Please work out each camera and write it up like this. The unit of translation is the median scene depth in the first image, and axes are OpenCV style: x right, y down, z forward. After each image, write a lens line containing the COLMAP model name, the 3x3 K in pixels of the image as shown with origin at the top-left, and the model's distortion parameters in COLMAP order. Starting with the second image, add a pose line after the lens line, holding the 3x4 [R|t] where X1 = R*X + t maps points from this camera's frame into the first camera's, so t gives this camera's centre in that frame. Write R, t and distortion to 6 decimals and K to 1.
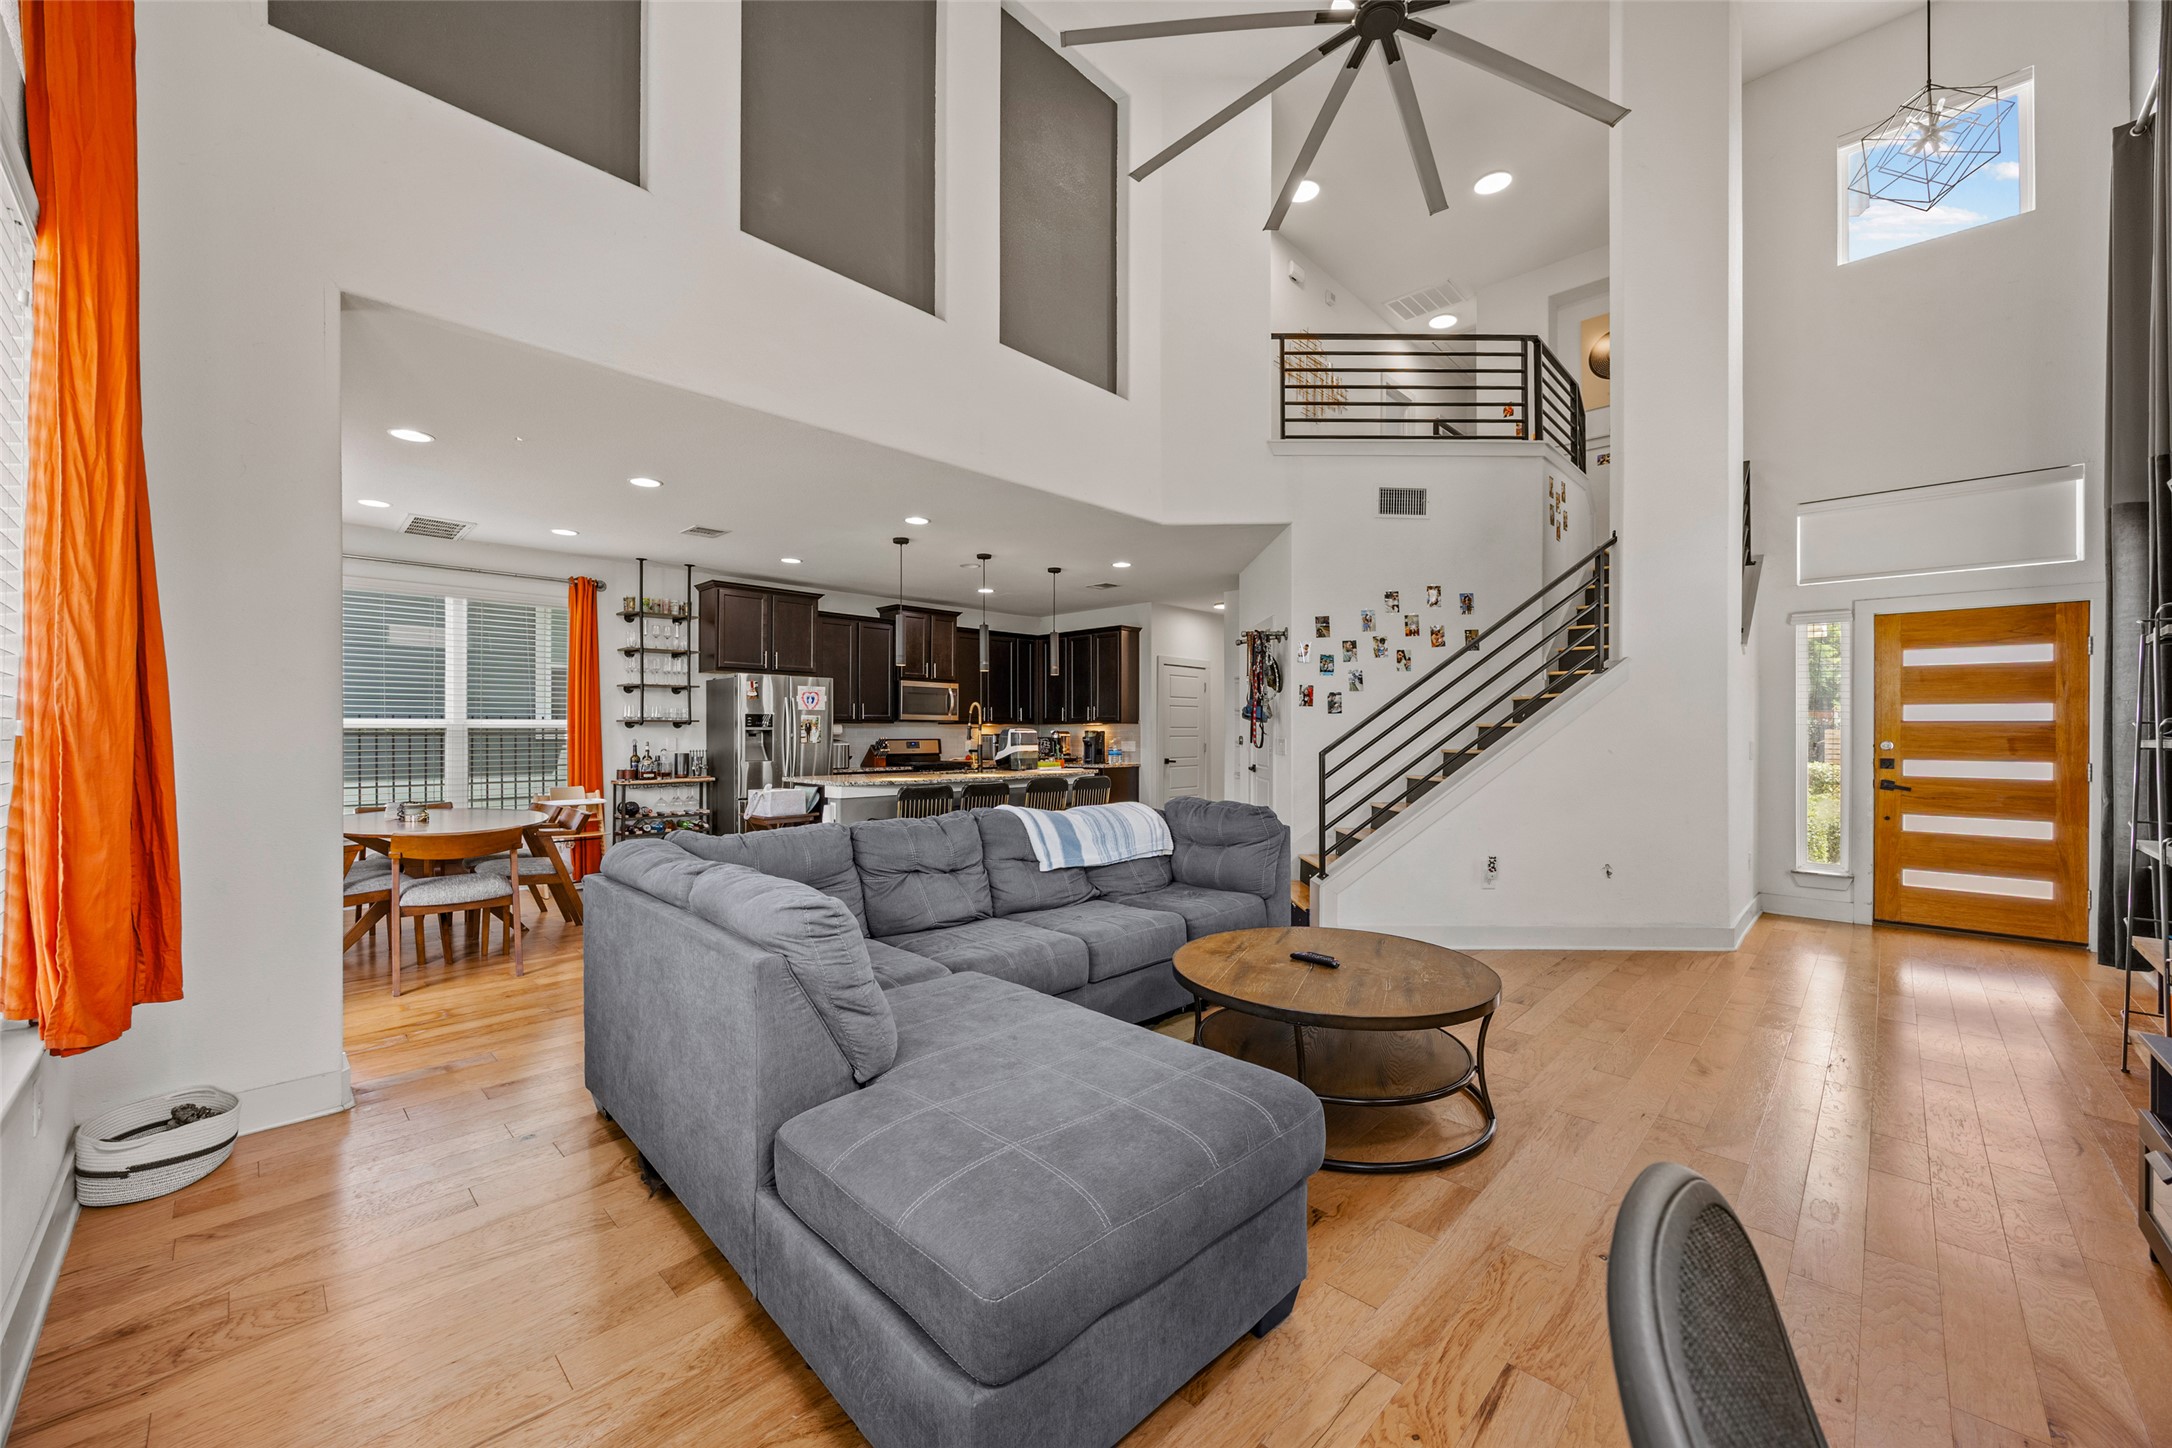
lens RADIAL K [[839.3, 0, 1086.6], [0, 839.3, 723.5], [0, 0, 1]] dist [0.002153, -0.000033]
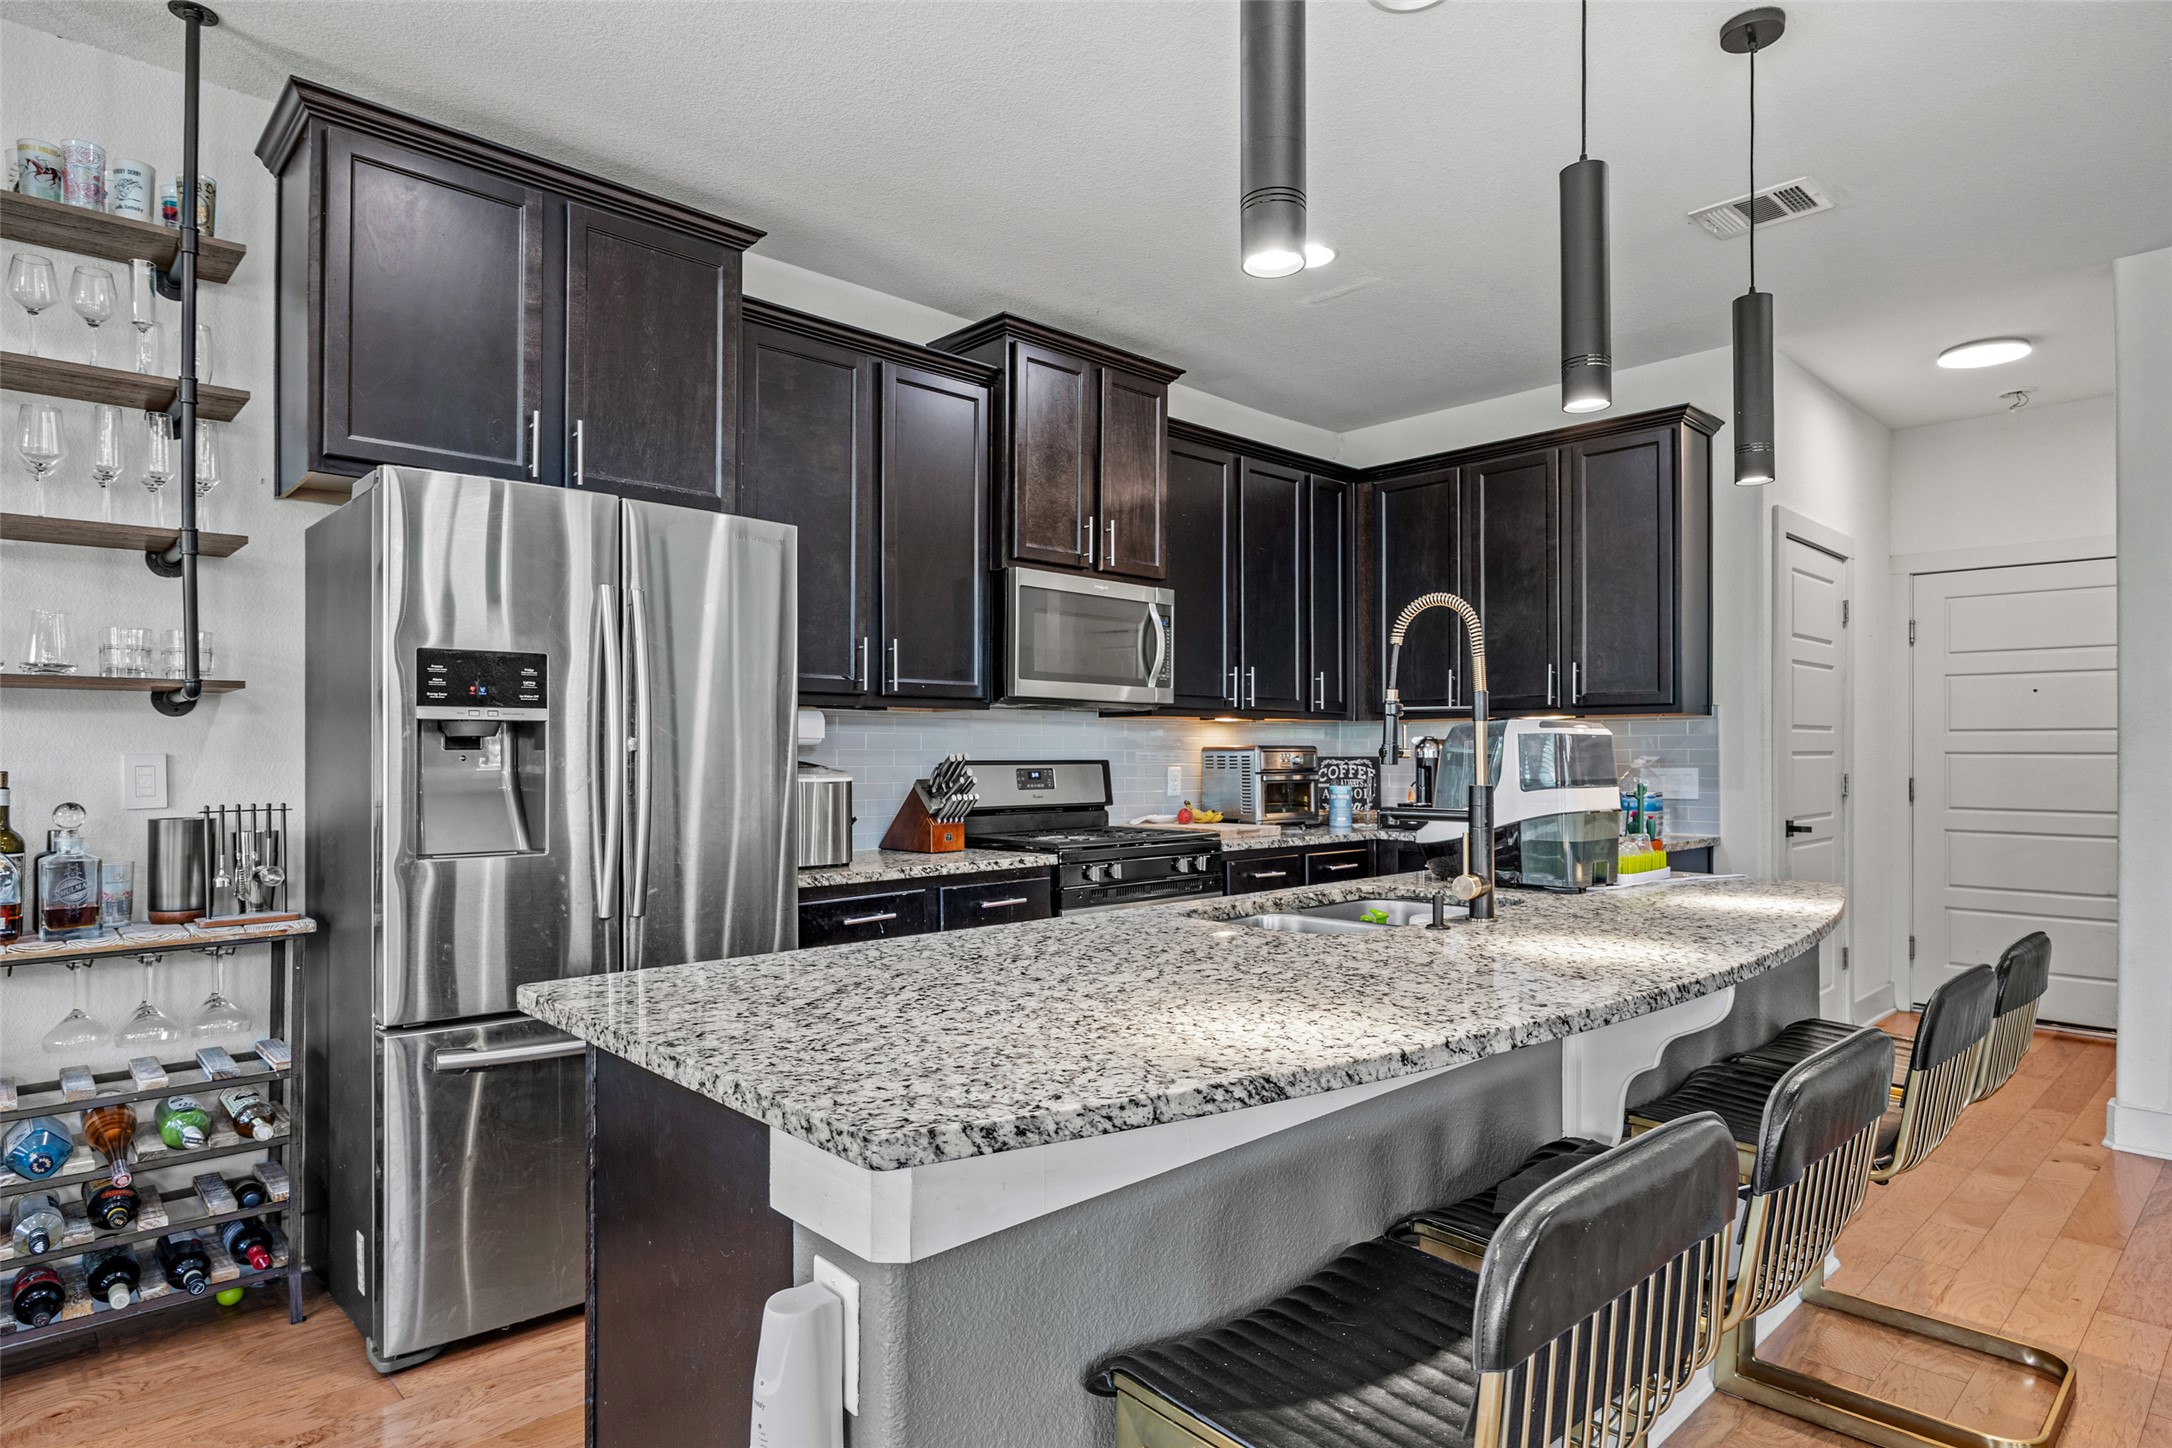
lens RADIAL K [[1207.7, 0, 1085.6], [0, 1207.7, 734.8], [0, 0, 1]] dist [-0.003640, -0.000024]
pose [[0.999297, 0.000769, -0.037485, -0.184931], [-0.000816, 0.999999, -0.001235, 0.010007], [0.037484, 0.001264, 0.999296, 0.584336]]
